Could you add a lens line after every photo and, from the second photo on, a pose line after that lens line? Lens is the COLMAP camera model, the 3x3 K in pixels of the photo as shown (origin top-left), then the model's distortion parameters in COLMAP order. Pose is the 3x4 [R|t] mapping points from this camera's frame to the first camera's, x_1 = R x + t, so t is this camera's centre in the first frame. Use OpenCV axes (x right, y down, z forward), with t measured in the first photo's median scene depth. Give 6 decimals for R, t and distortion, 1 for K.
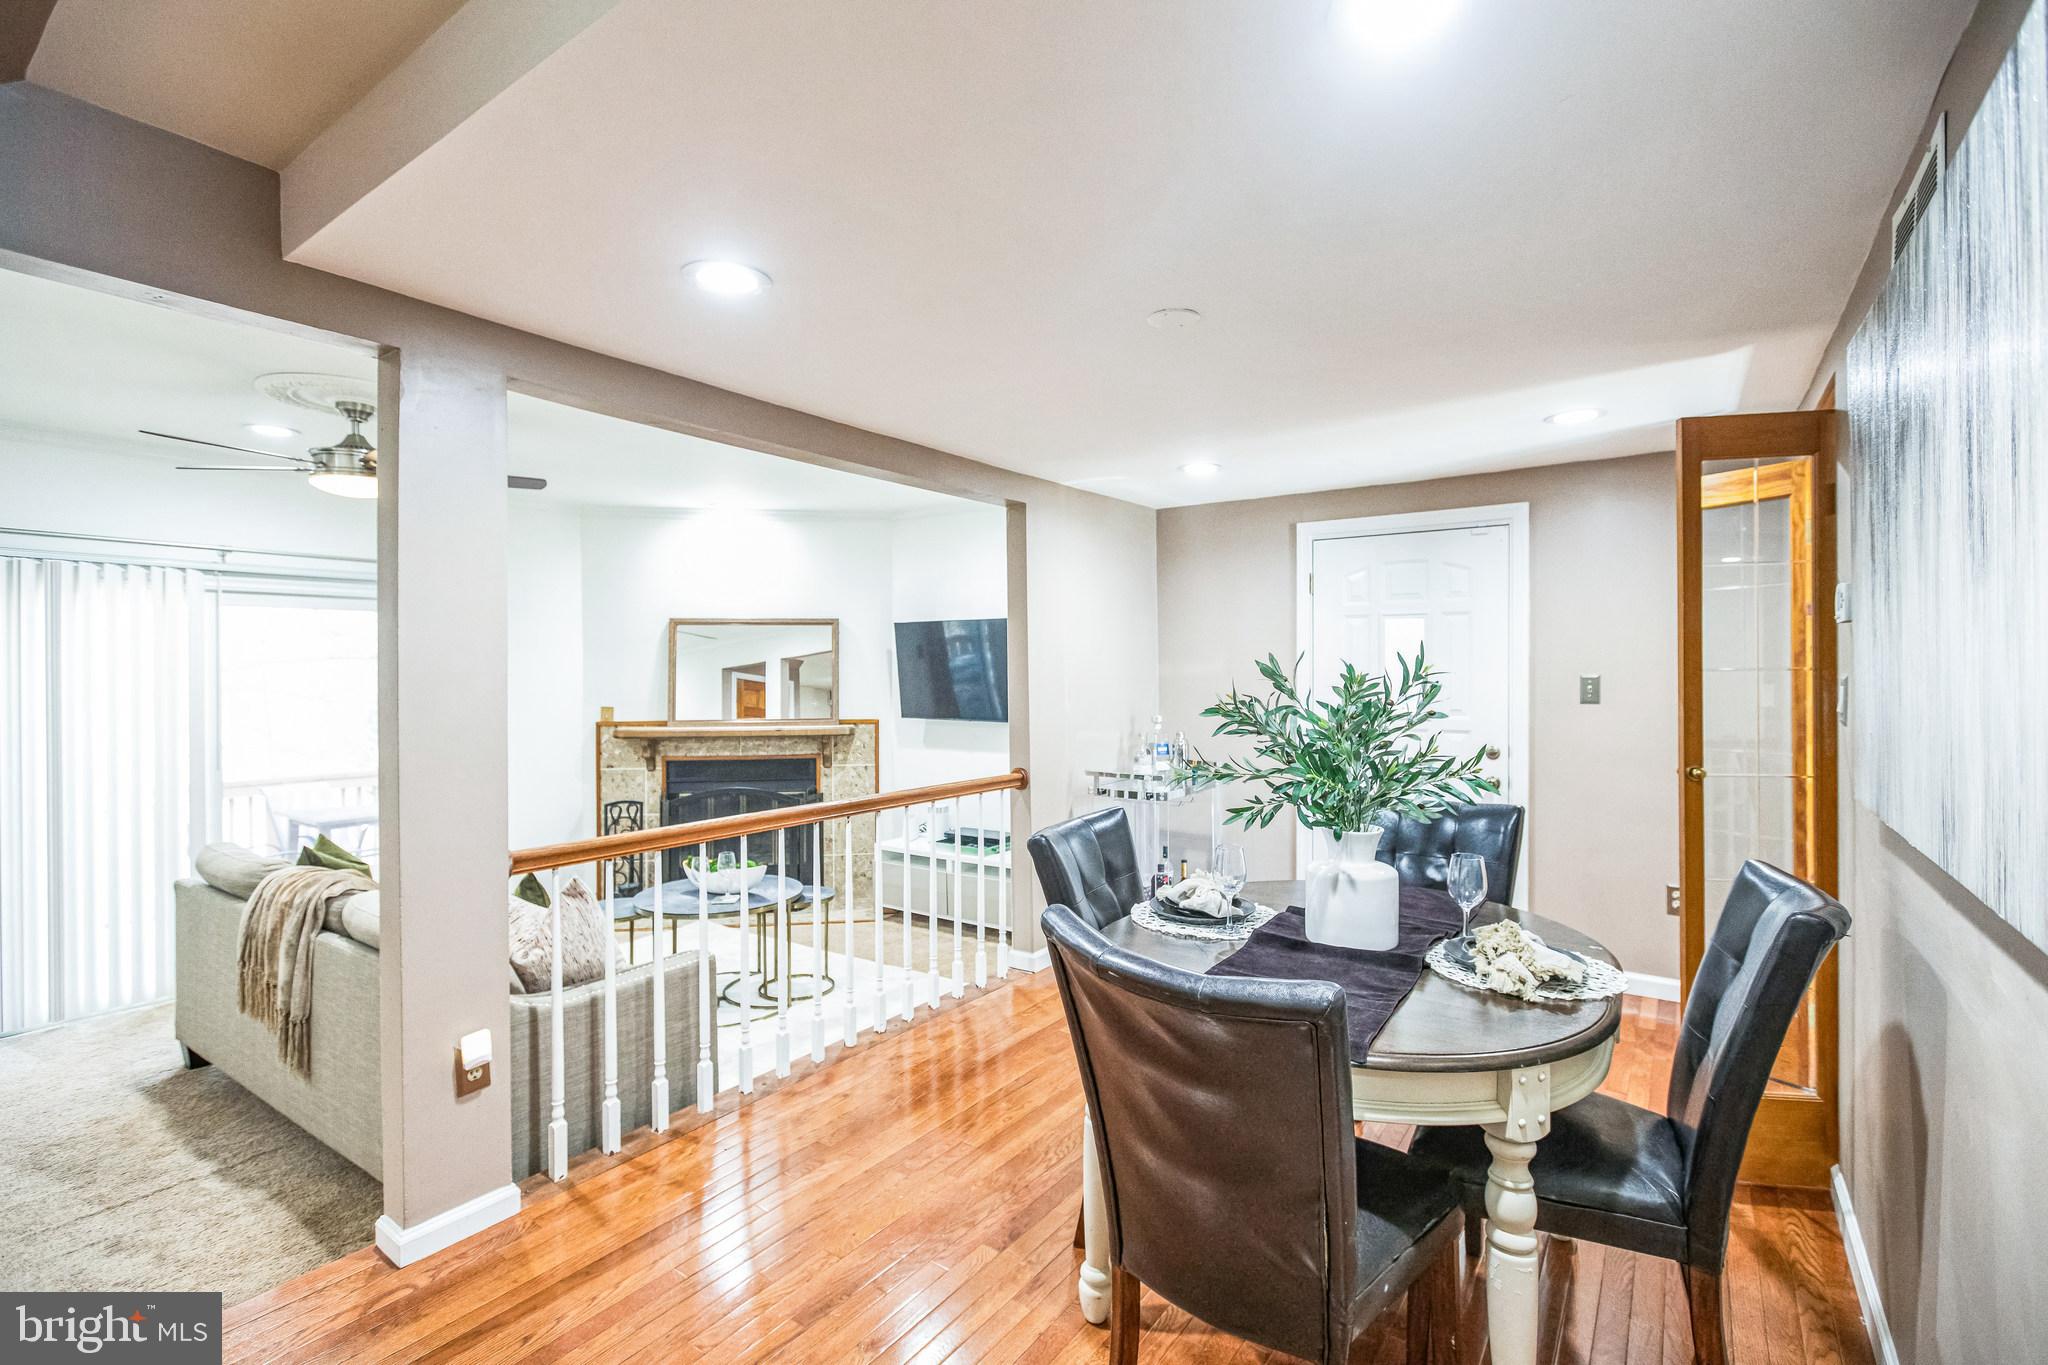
lens RADIAL K [[908.4, 0, 1024.0], [0, 908.4, 682.5], [0, 0, 1]] dist [0.003762, 0.000373]
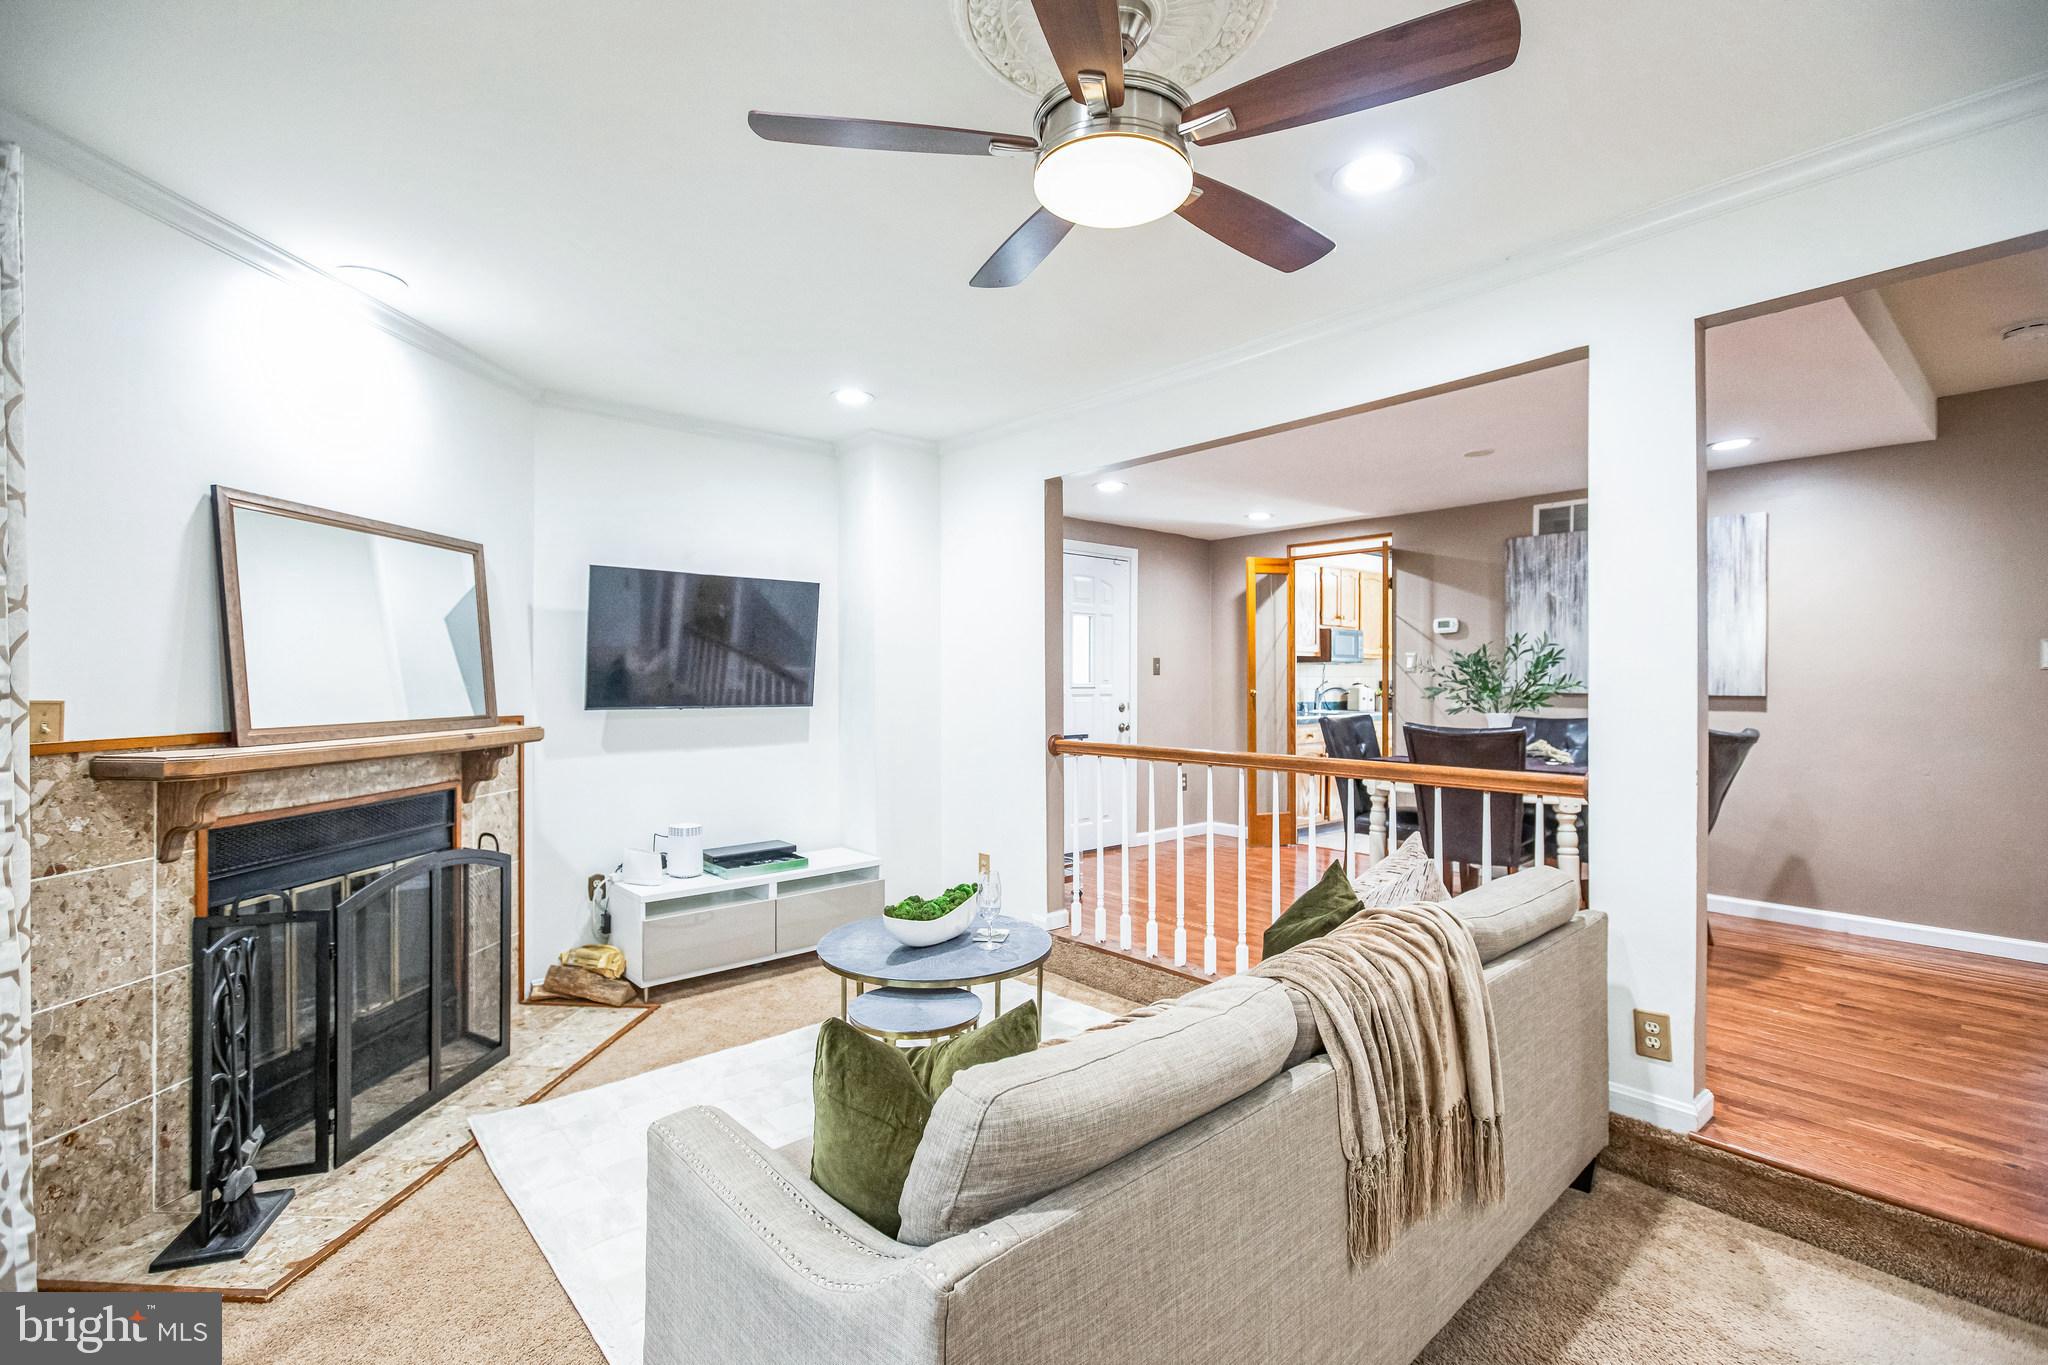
lens RADIAL K [[908.4, 0, 1024.0], [0, 908.4, 682.5], [0, 0, 1]] dist [0.003762, 0.000373]
pose [[0.243729, -0.000841, 0.969843, -0.709823], [0.013920, 0.999900, -0.002631, 0.025636], [-0.969743, 0.014141, 0.243716, 0.545503]]
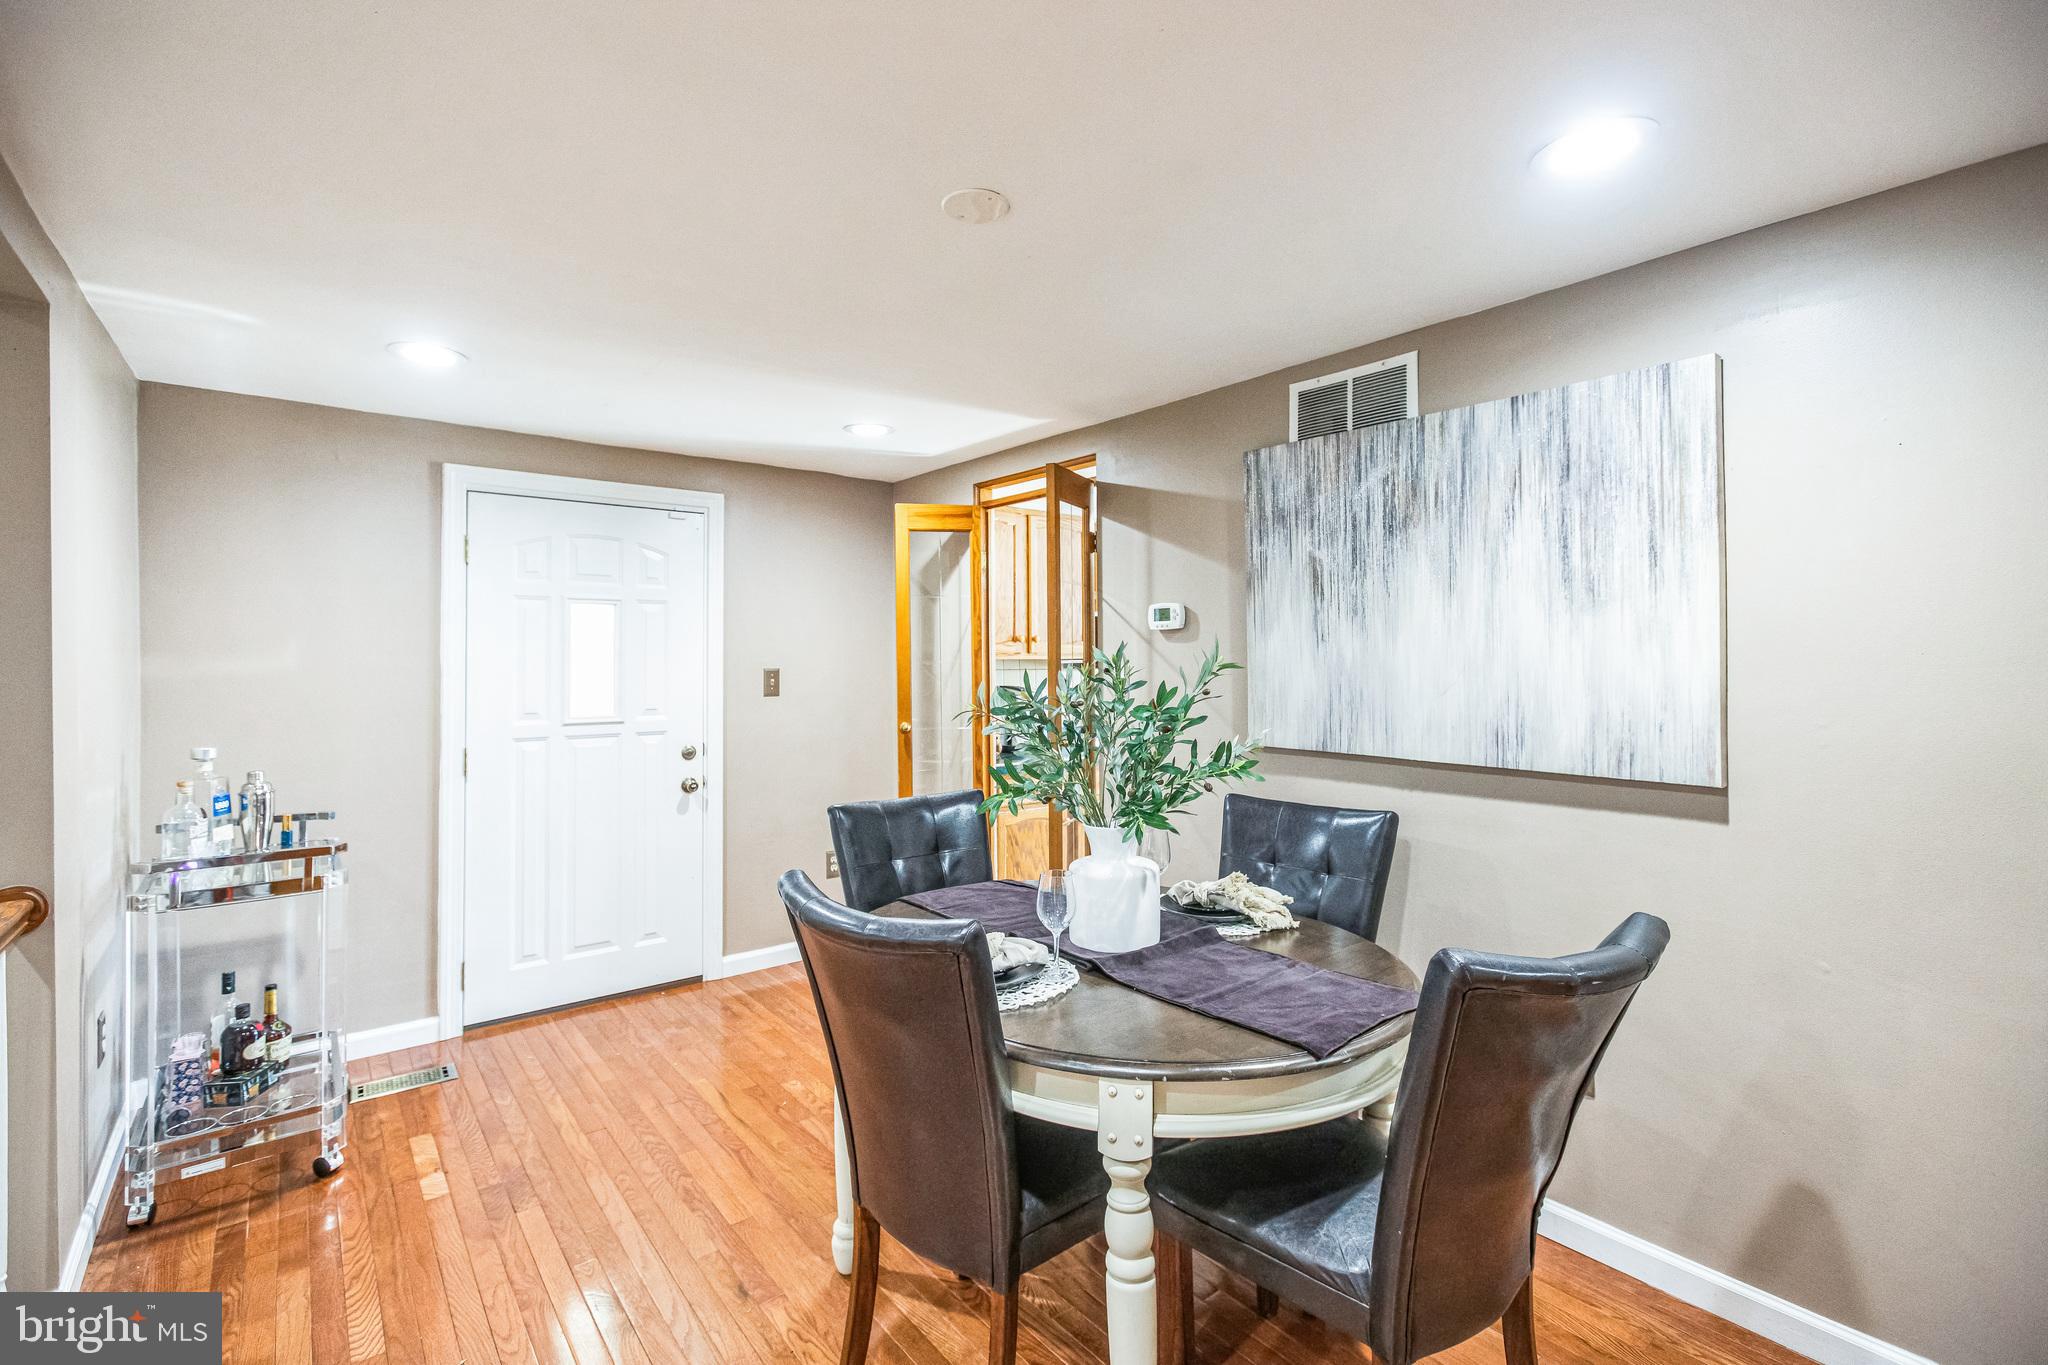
lens RADIAL K [[934.0, 0, 1014.1], [0, 934.0, 648.0], [0, 0, 1]] dist [0.000959, 0.000940]
pose [[0.281799, 0.011405, 0.959406, -0.219746], [0.020659, 0.999625, -0.017951, -0.004239], [-0.959251, 0.024879, 0.281458, 0.282618]]
